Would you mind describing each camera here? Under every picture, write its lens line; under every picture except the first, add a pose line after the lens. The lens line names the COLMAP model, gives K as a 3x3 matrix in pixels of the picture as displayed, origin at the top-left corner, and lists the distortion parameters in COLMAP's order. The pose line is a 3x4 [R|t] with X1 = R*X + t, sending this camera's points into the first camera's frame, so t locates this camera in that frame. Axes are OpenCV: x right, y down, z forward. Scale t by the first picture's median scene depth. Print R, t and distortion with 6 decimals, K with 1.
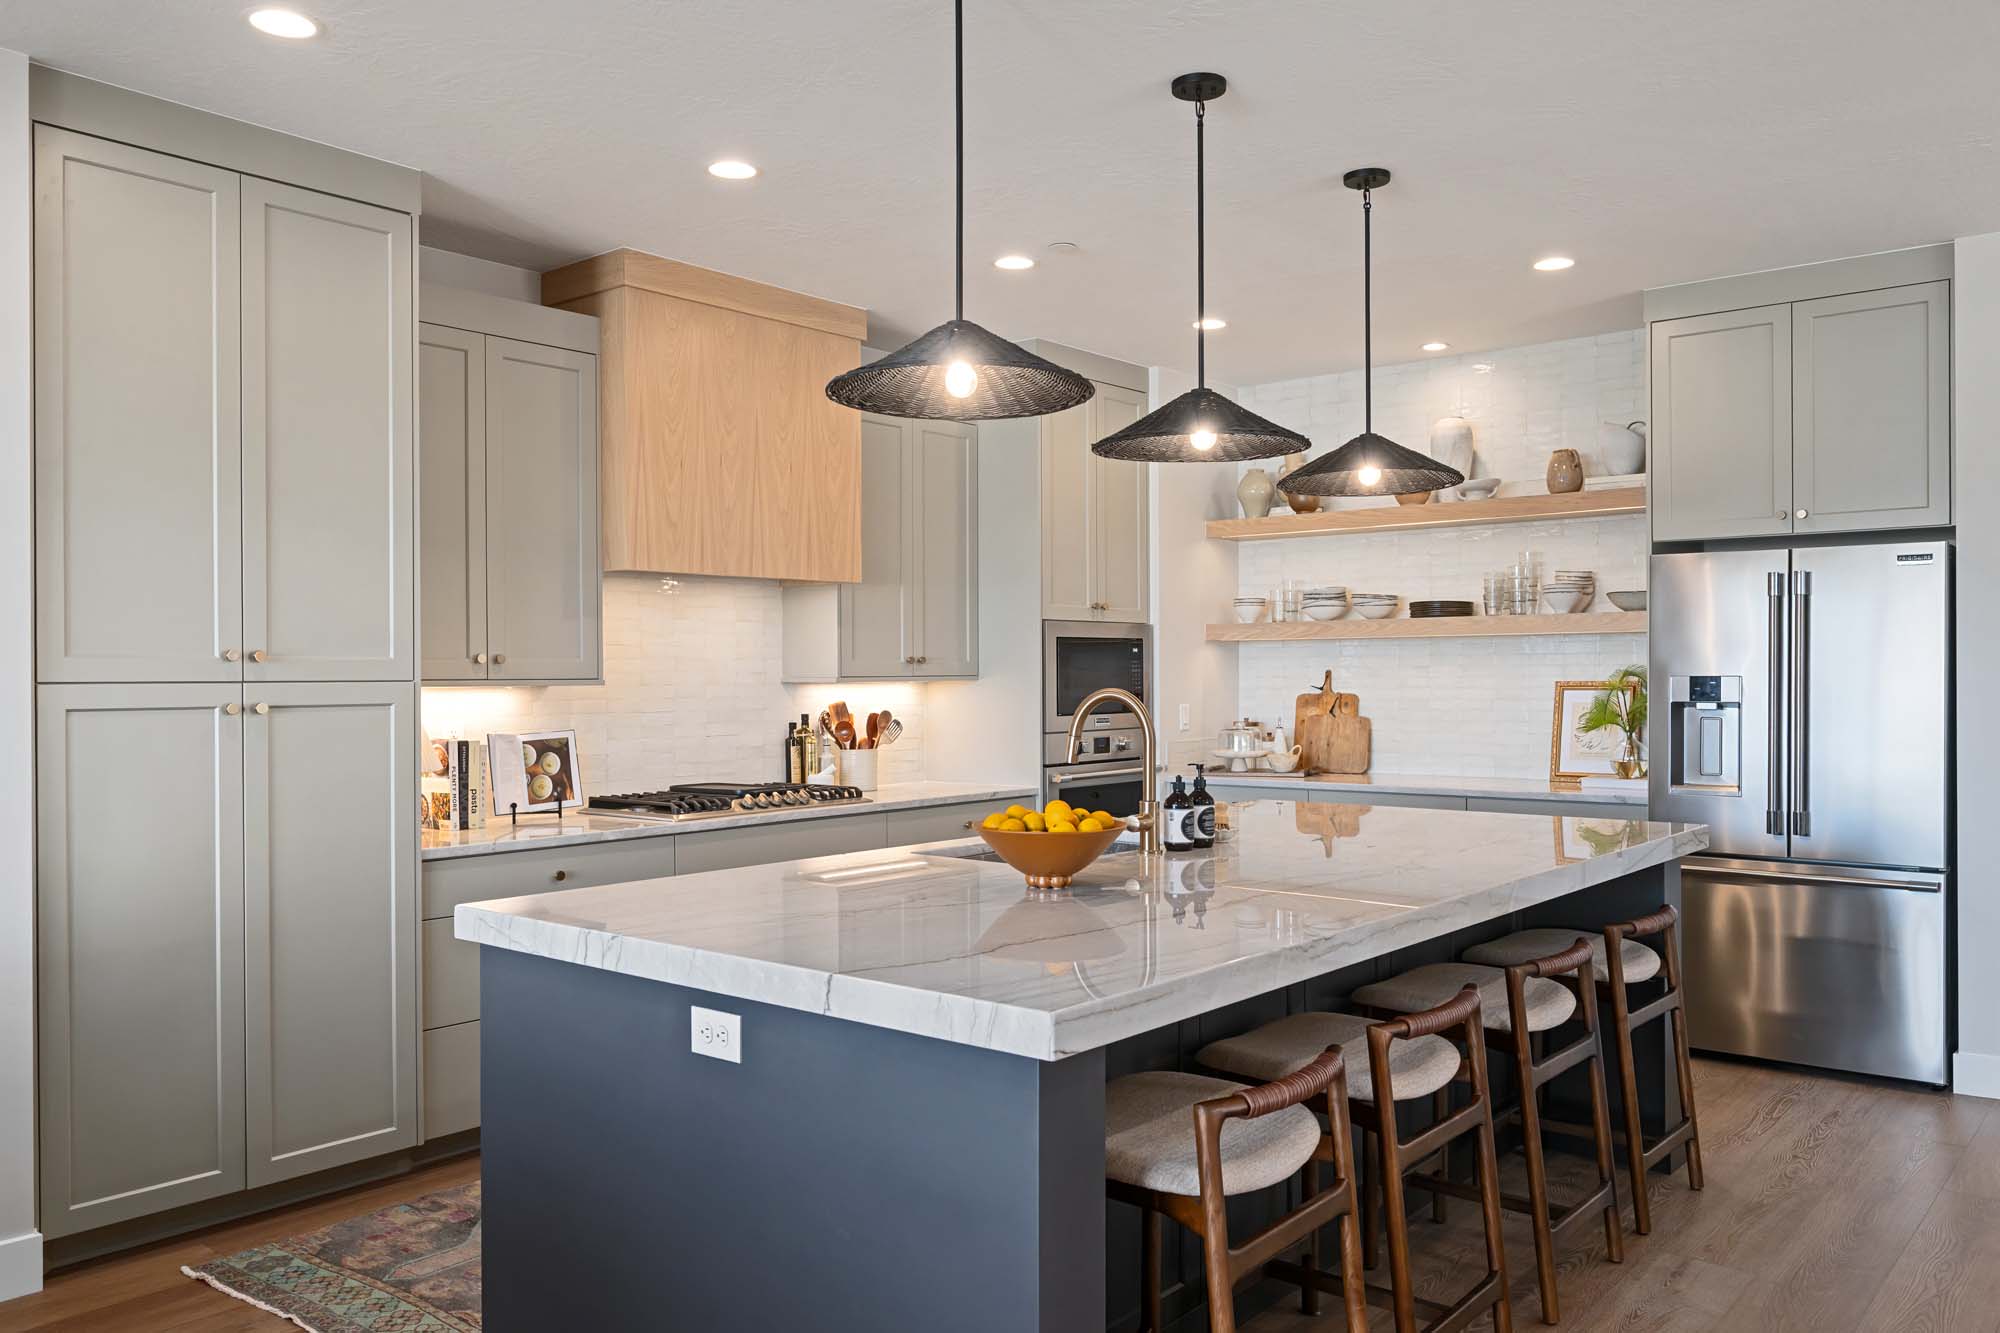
lens RADIAL K [[1495.3, 0, 1005.6], [0, 1495.3, 665.5], [0, 0, 1]] dist [-0.001223, 0.000855]
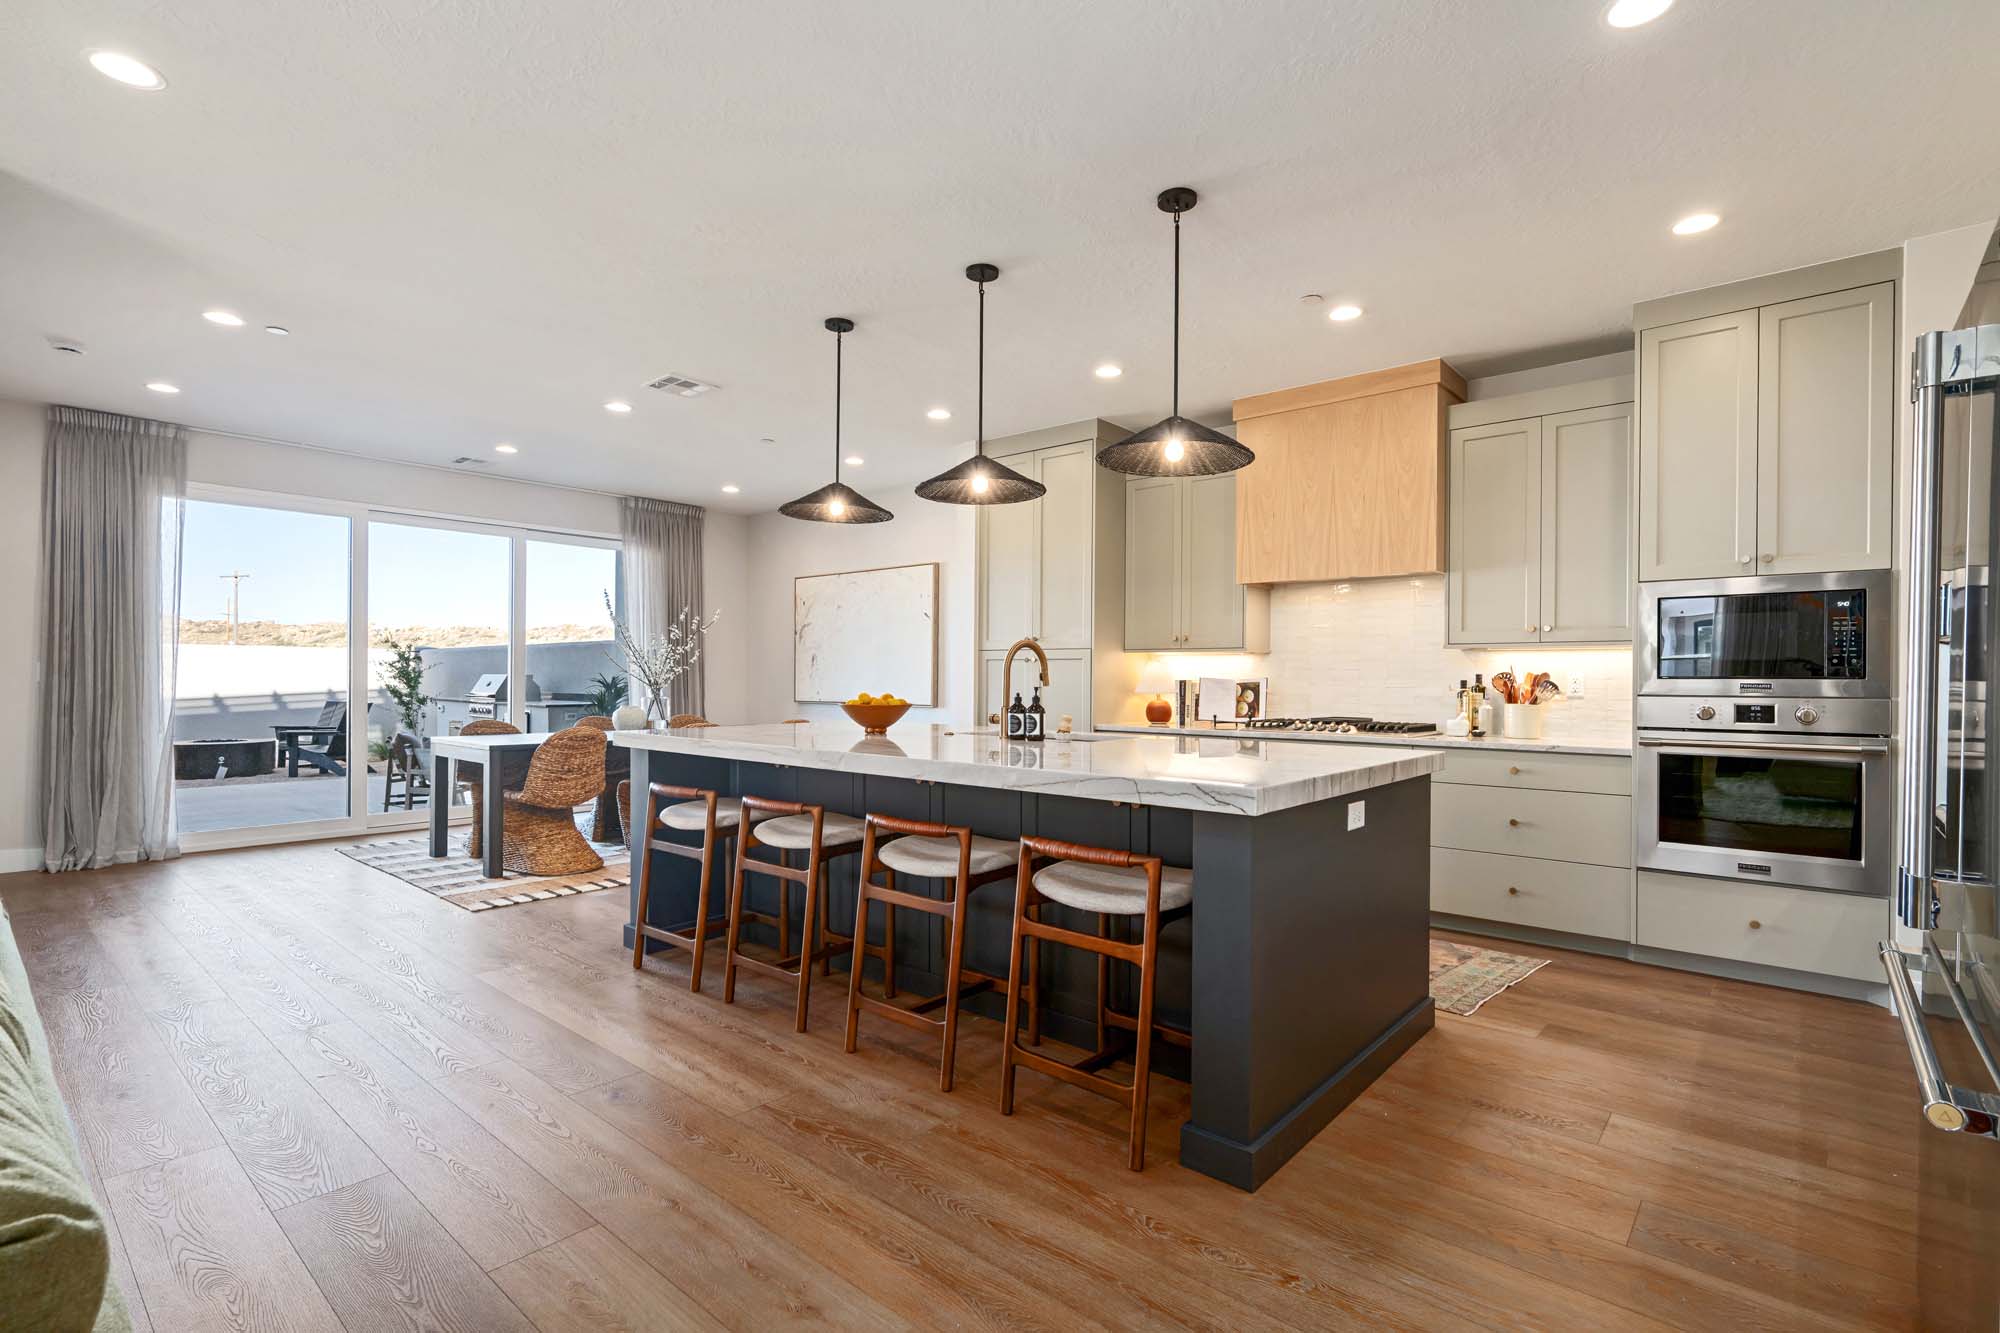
lens RADIAL K [[922.4, 0, 1005.2], [0, 922.4, 675.5], [0, 0, 1]] dist [-0.000497, -0.000101]
pose [[-0.012545, 0.002365, -0.999919, 0.795989], [-0.001353, 0.999996, 0.002383, 0.038419], [0.999920, 0.001383, -0.012542, 0.722541]]
